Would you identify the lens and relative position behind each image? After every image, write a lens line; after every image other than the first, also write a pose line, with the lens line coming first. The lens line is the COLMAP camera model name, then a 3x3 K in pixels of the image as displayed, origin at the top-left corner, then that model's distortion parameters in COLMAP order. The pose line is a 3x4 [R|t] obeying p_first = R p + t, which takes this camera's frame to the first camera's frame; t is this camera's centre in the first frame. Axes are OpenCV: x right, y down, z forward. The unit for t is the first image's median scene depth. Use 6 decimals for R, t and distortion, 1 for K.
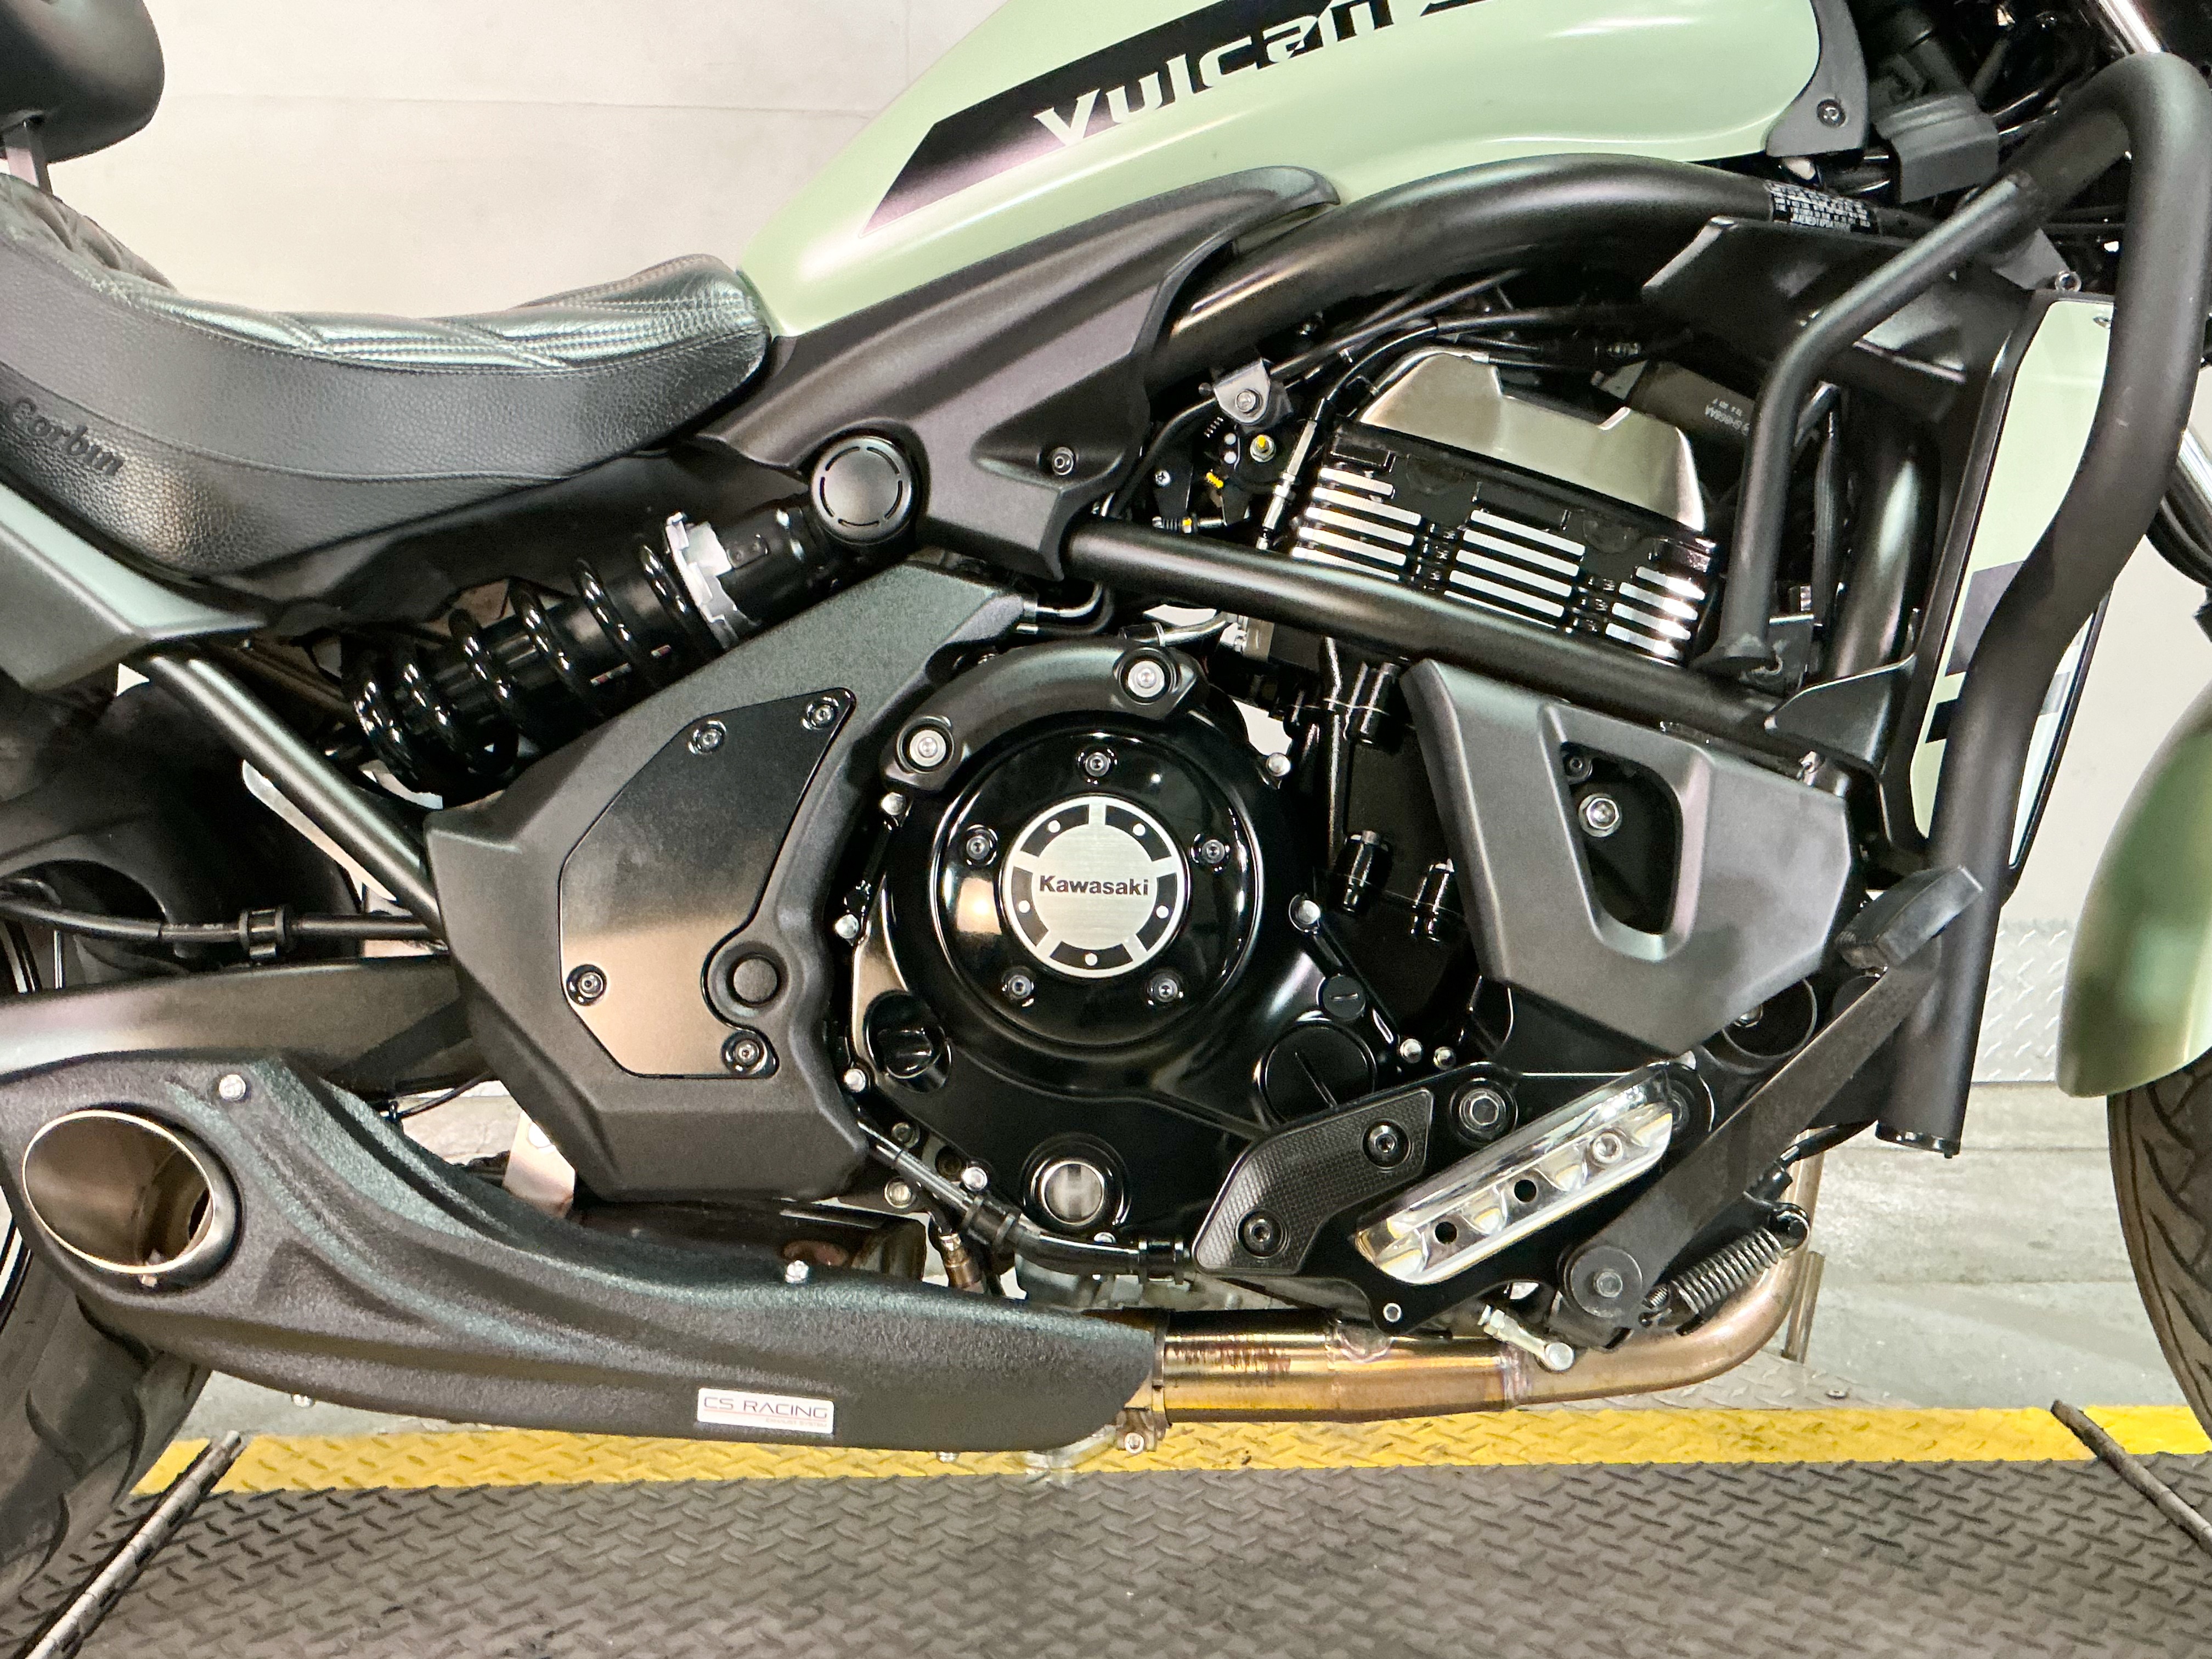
lens RADIAL K [[2122.8, 0, 1112.8], [0, 2122.8, 833.7], [0, 0, 1]] dist [0.161676, -0.323570]
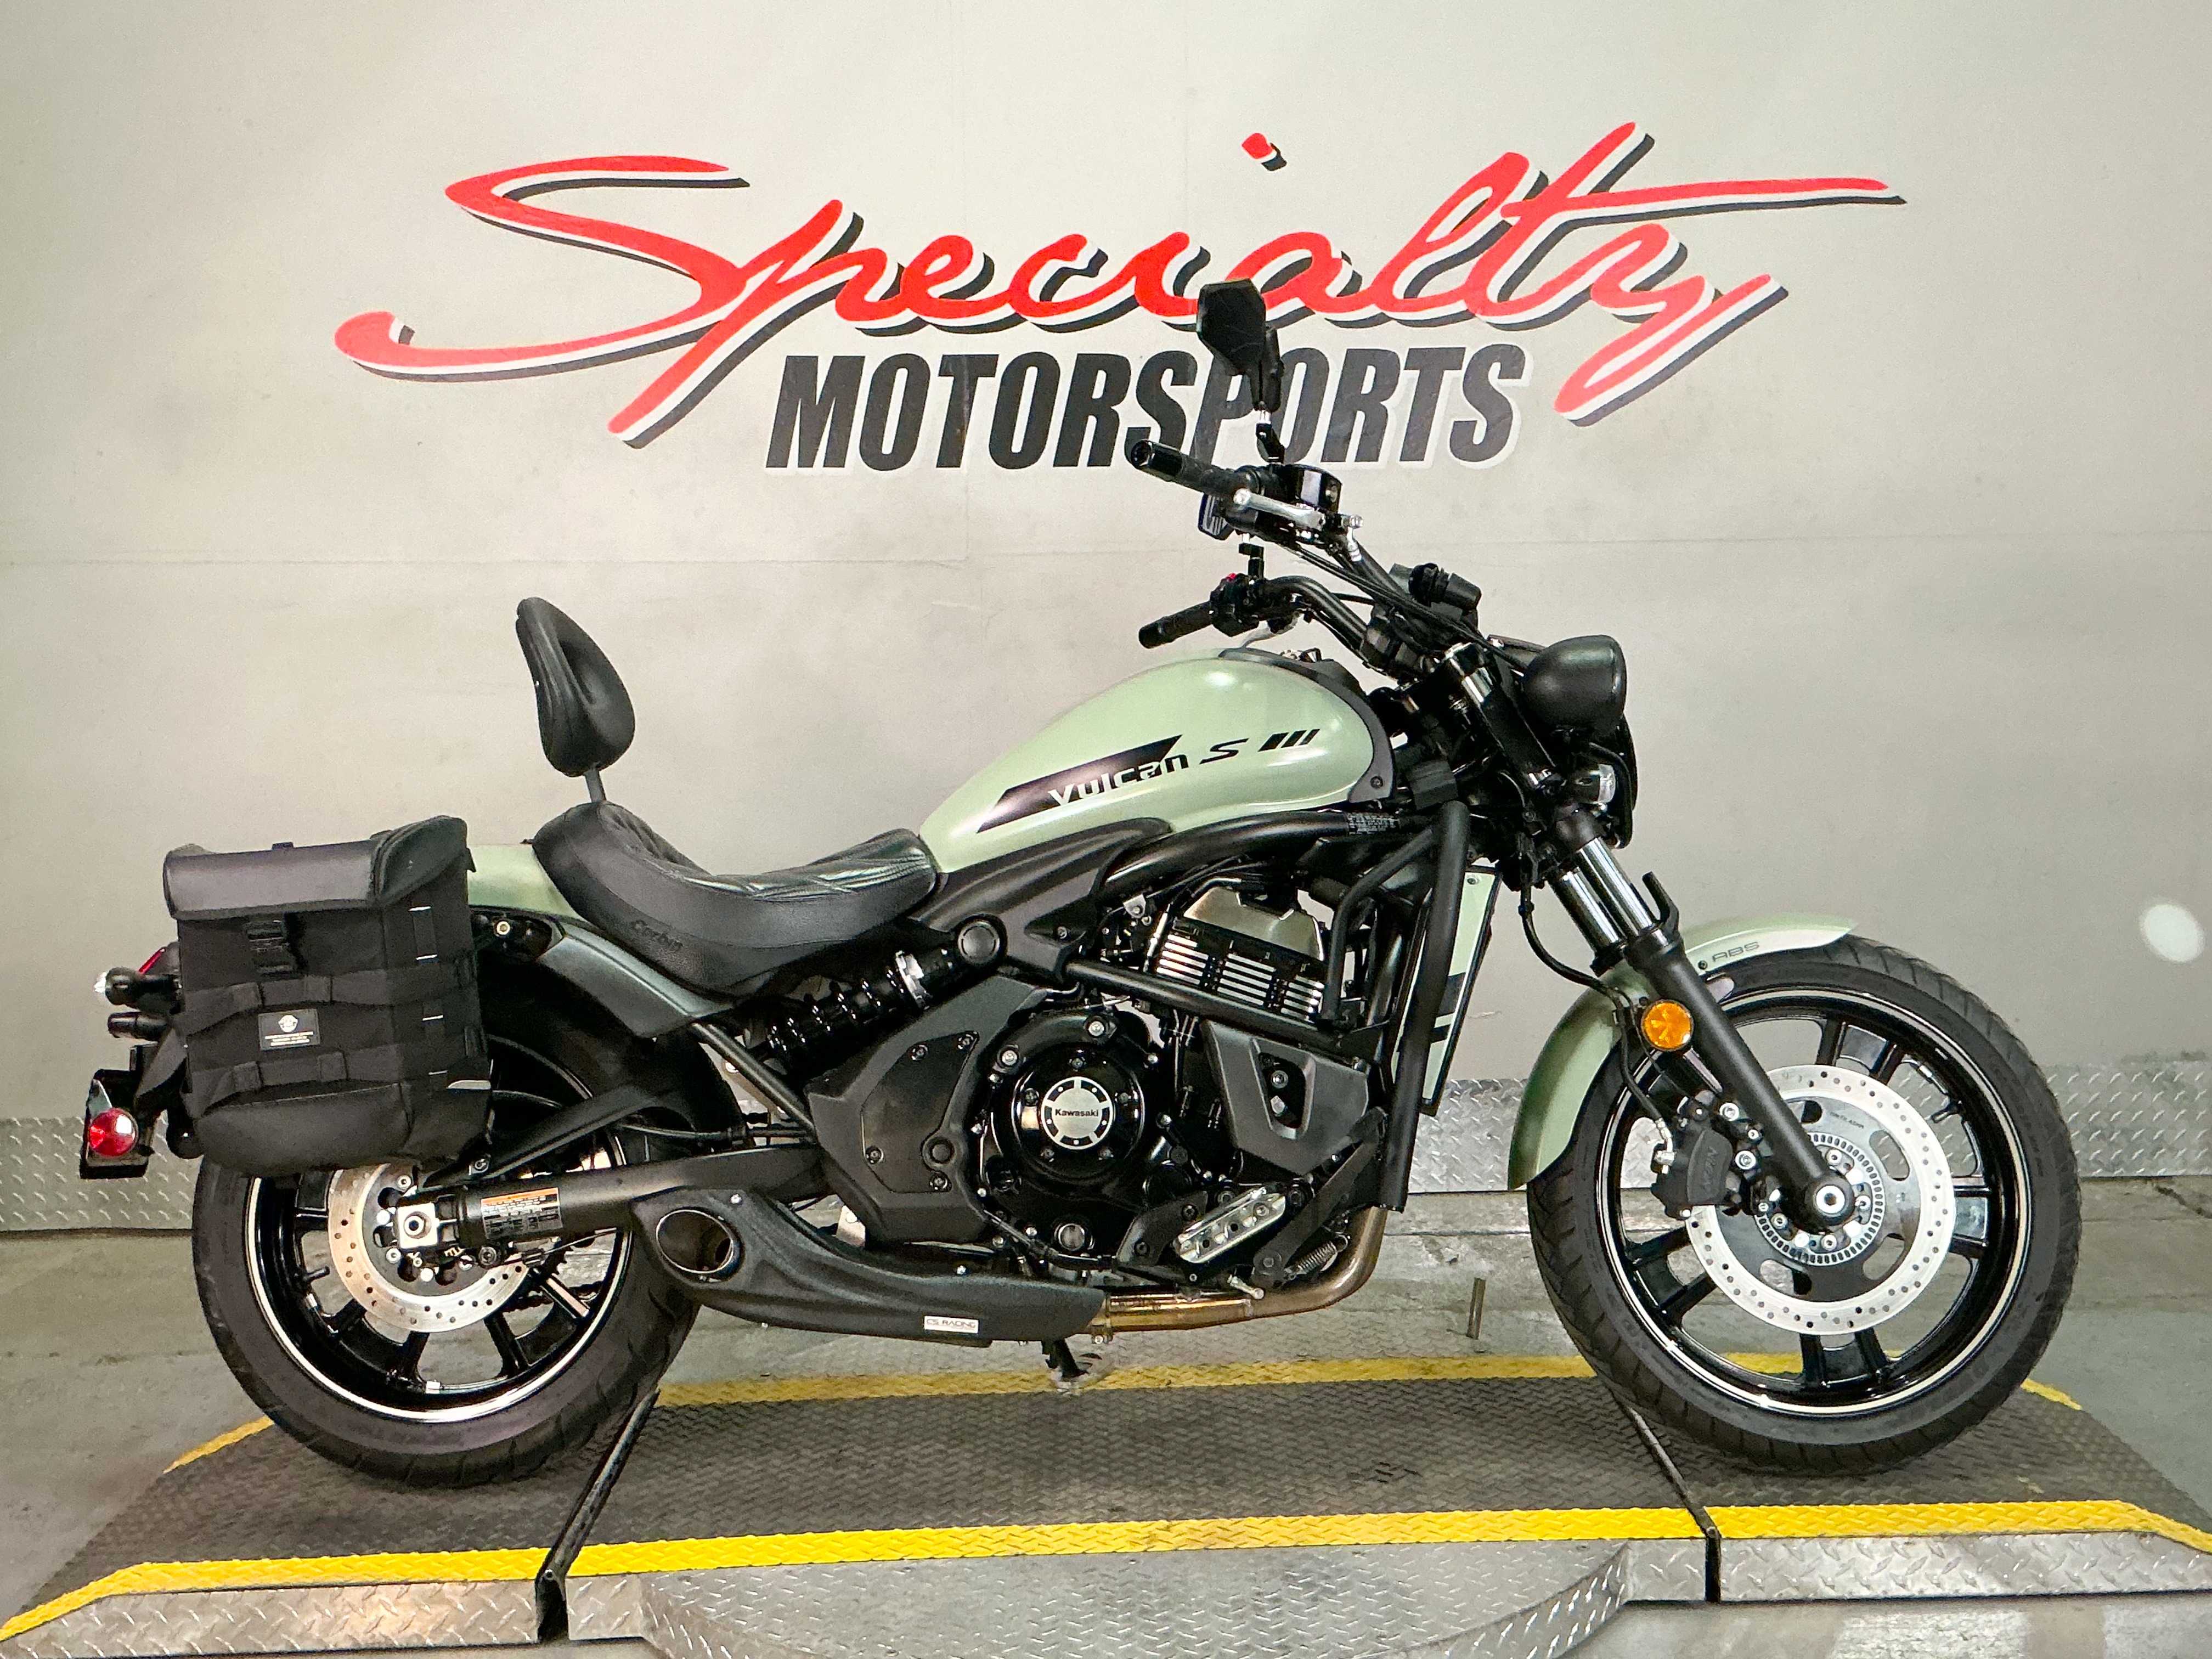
lens RADIAL K [[2420.4, 0, 1106.0], [0, 2420.4, 829.5], [0, 0, 1]] dist [0.160499, -0.334777]
pose [[0.999547, -0.021381, -0.021158, 0.089391], [0.020570, 0.999072, -0.037852, -0.192009], [0.021948, 0.037400, 0.999059, -1.795478]]
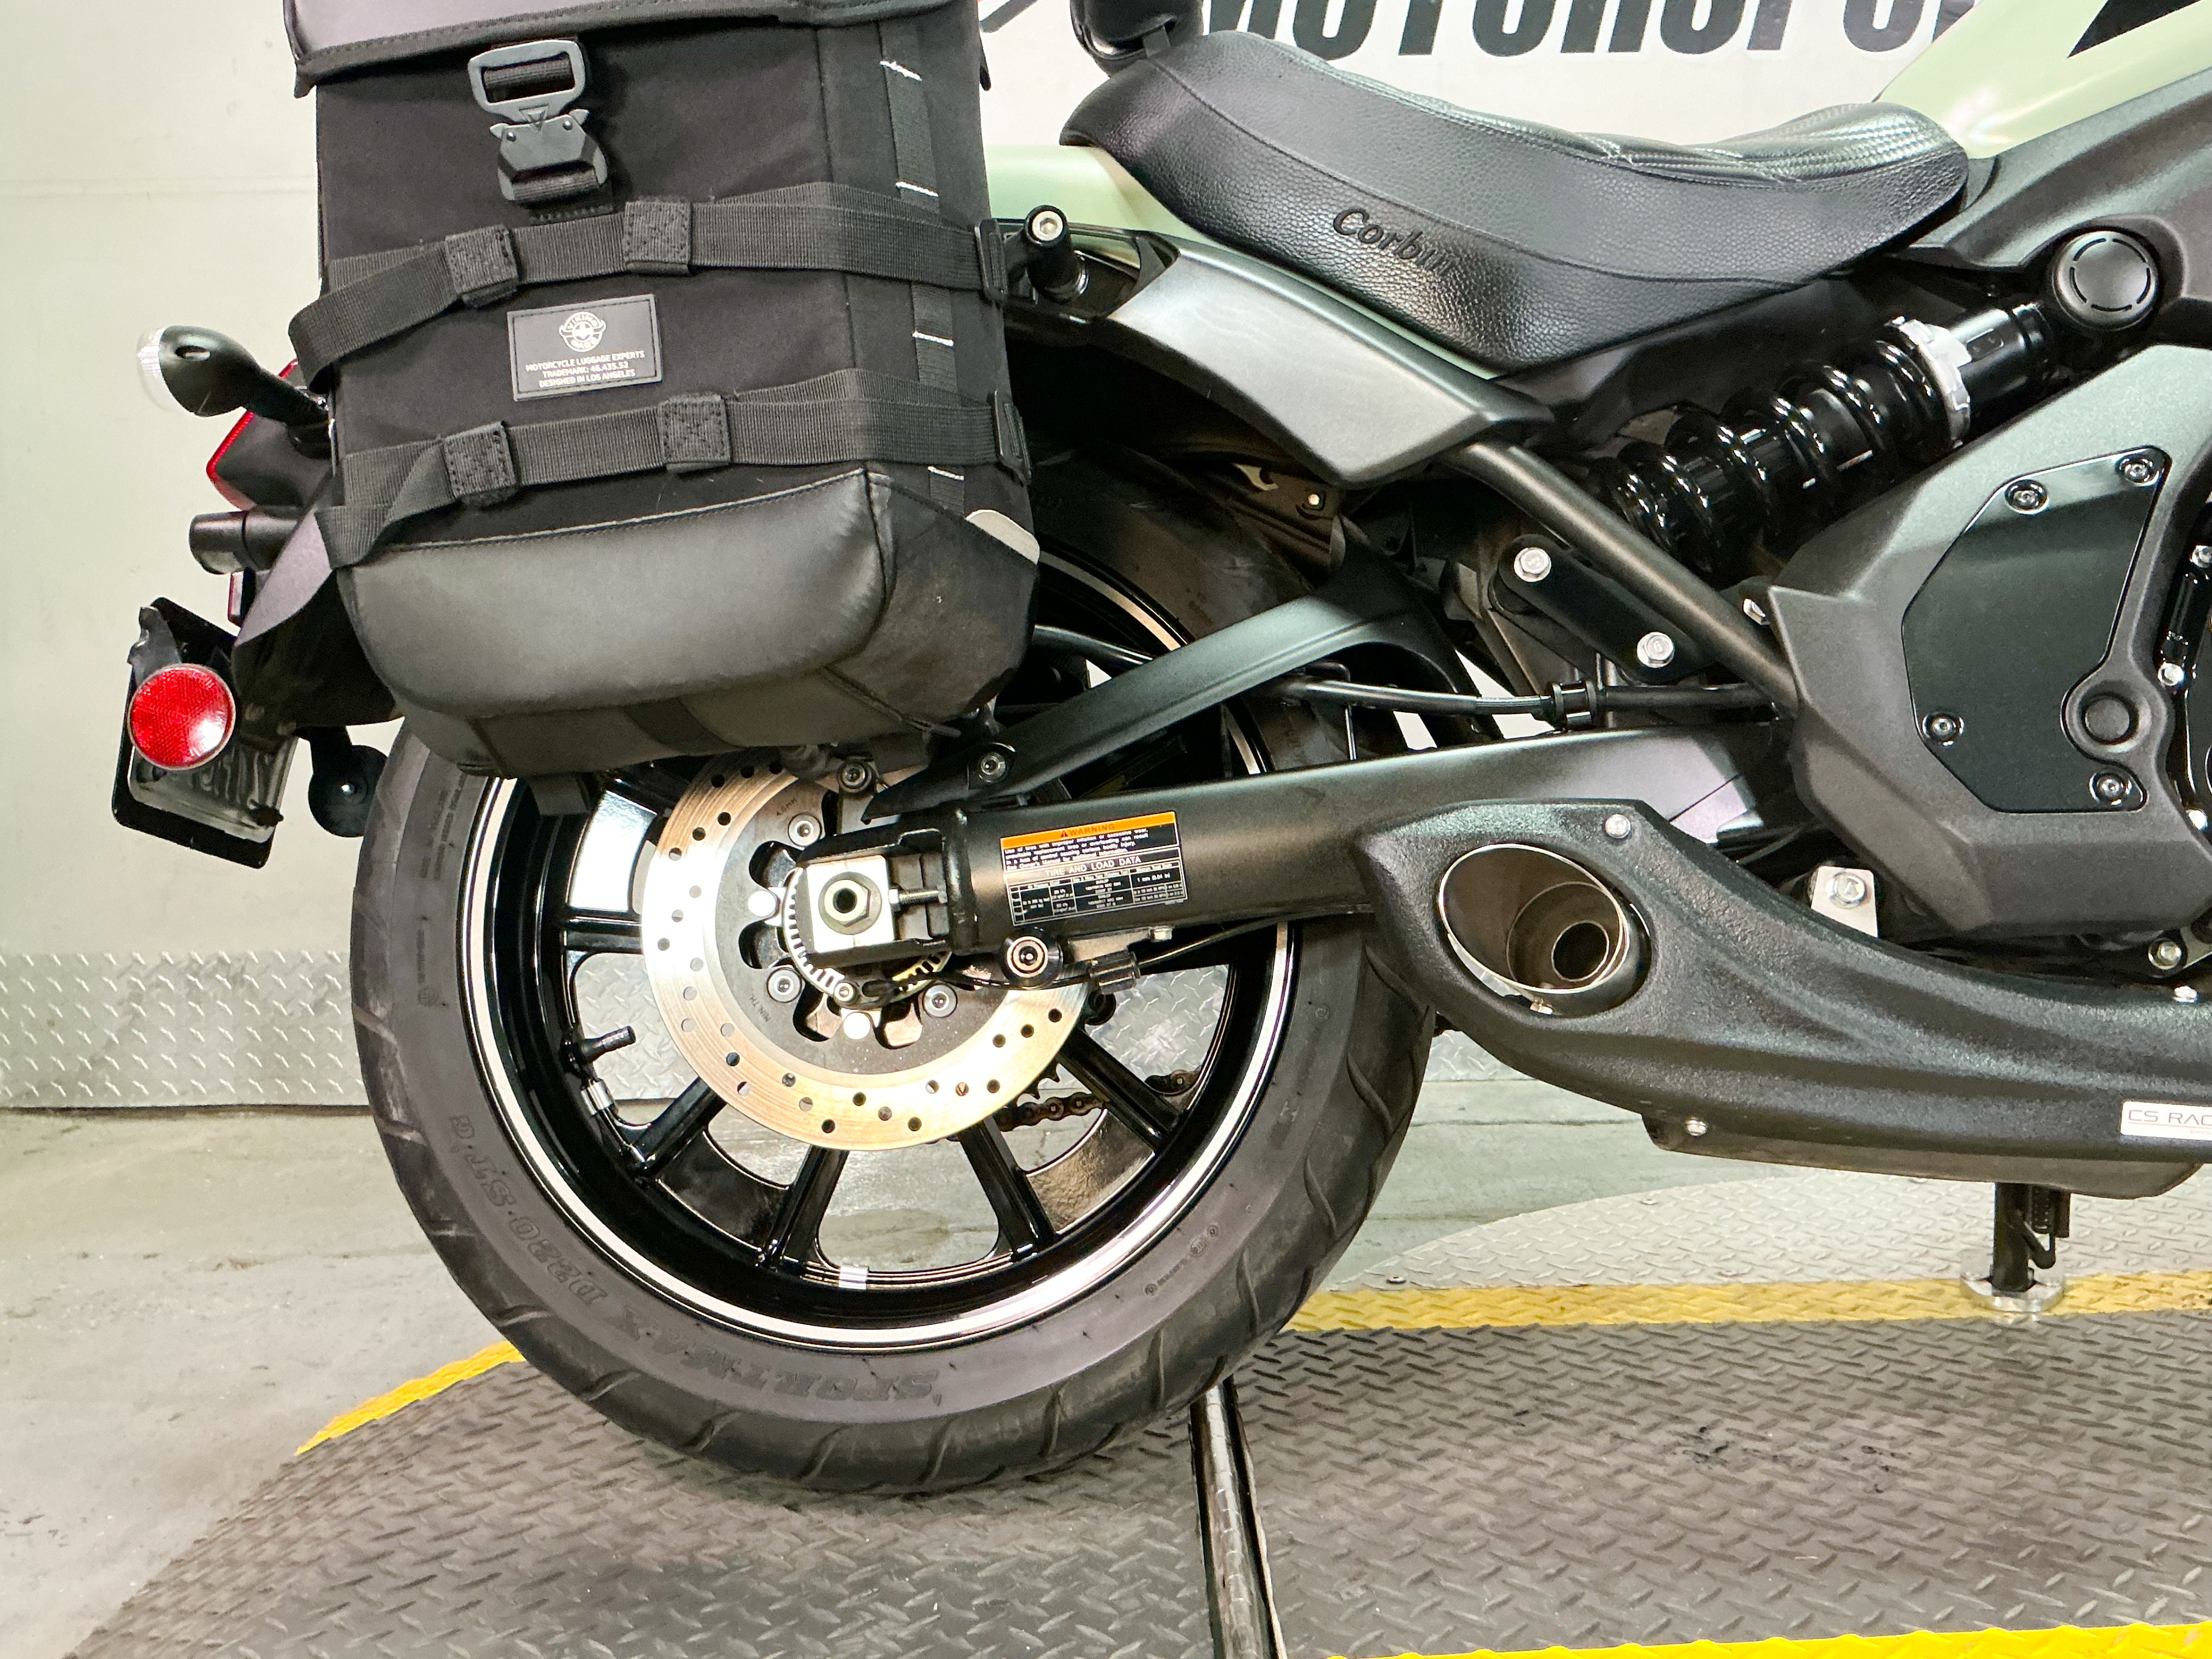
lens RADIAL K [[1914.2, 0, 1109.9], [0, 1914.2, 839.4], [0, 0, 1]] dist [0.125395, -0.234956]
pose [[0.999534, -0.019059, -0.023828, -0.621646], [0.017192, 0.996940, -0.076260, 0.188532], [0.025208, 0.075815, 0.996803, 0.058662]]
